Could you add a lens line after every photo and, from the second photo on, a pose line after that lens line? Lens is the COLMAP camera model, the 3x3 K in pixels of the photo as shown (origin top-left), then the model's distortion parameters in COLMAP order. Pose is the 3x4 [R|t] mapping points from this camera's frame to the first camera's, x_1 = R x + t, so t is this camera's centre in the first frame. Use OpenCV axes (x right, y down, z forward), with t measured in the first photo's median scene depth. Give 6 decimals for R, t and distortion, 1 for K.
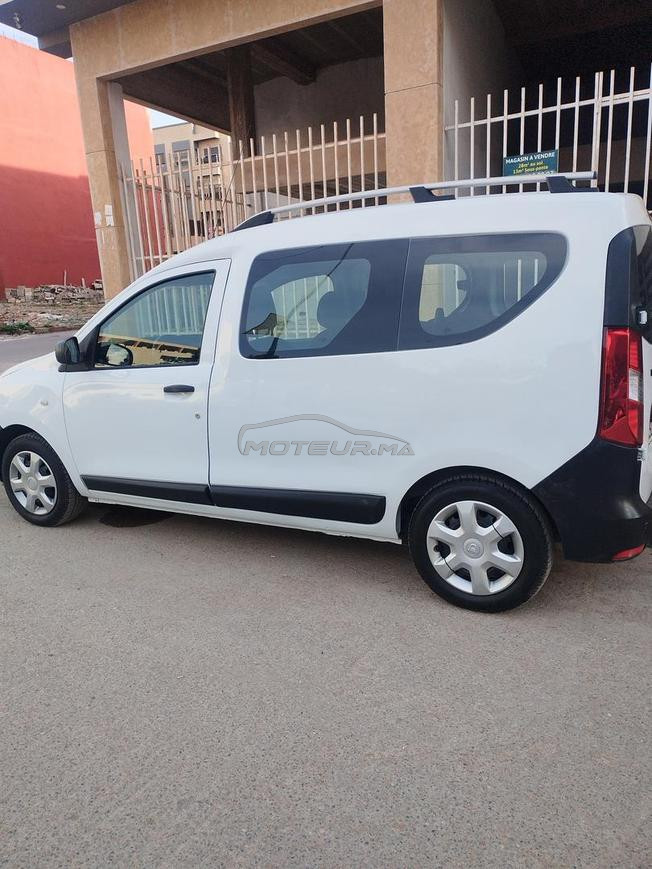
lens RADIAL K [[639.3, 0, 326.0], [0, 639.3, 434.5], [0, 0, 1]] dist [0.024405, -0.007934]
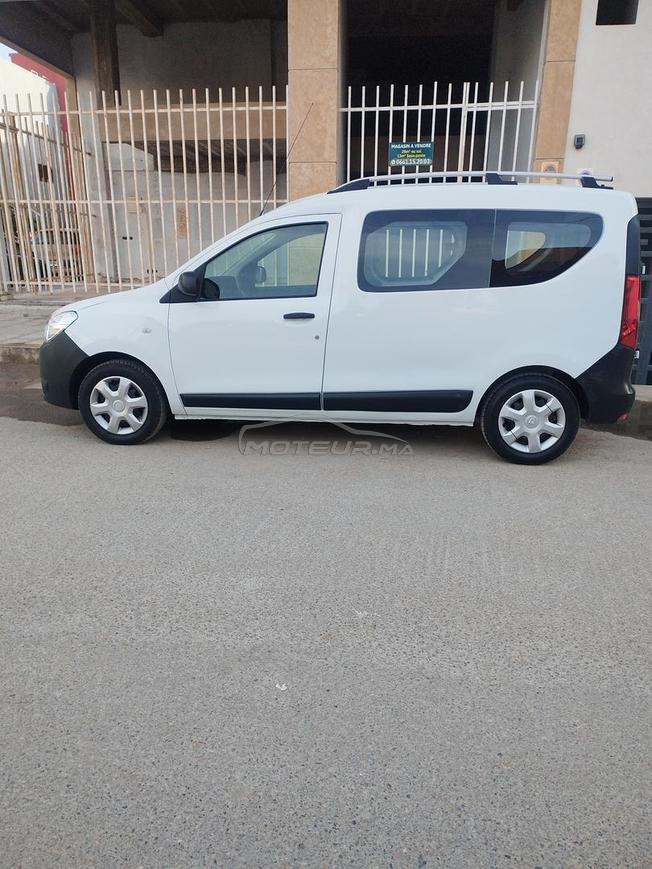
lens RADIAL K [[649.5, 0, 326.0], [0, 649.5, 434.5], [0, 0, 1]] dist [0.030038, 0.000770]
pose [[0.931895, -0.044082, 0.360041, -0.561713], [0.029068, 0.998471, 0.047012, 0.088188], [-0.361563, -0.033345, 0.931751, -0.185856]]
